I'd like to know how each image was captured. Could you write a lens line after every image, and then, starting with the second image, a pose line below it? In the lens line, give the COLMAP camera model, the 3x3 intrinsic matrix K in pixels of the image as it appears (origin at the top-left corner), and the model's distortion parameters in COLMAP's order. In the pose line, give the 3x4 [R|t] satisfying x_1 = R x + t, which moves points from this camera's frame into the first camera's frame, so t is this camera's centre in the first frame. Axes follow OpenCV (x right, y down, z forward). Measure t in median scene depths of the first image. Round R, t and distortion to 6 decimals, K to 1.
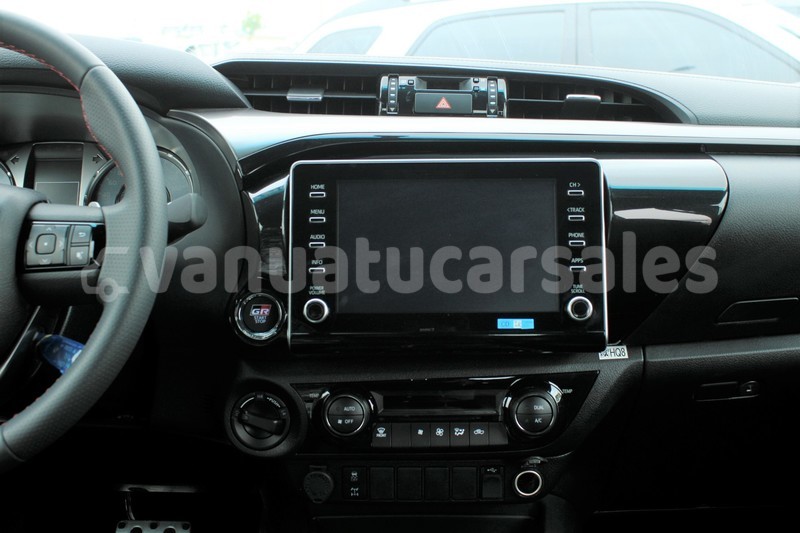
lens RADIAL K [[922.9, 0, 397.9], [0, 922.9, 265.7], [0, 0, 1]] dist [-0.068867, 0.000000]
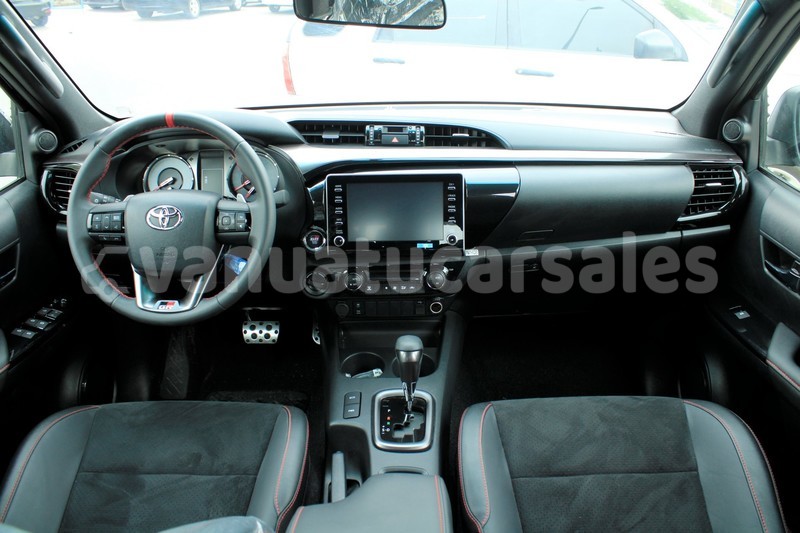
lens RADIAL K [[686.1, 0, 401.1], [0, 686.1, 263.1], [0, 0, 1]] dist [-0.149420, 0.087606]
pose [[0.999906, -0.013081, 0.004097, 0.054879], [0.011856, 0.975337, 0.220404, -0.253180], [-0.006879, -0.220335, 0.975400, -0.641817]]
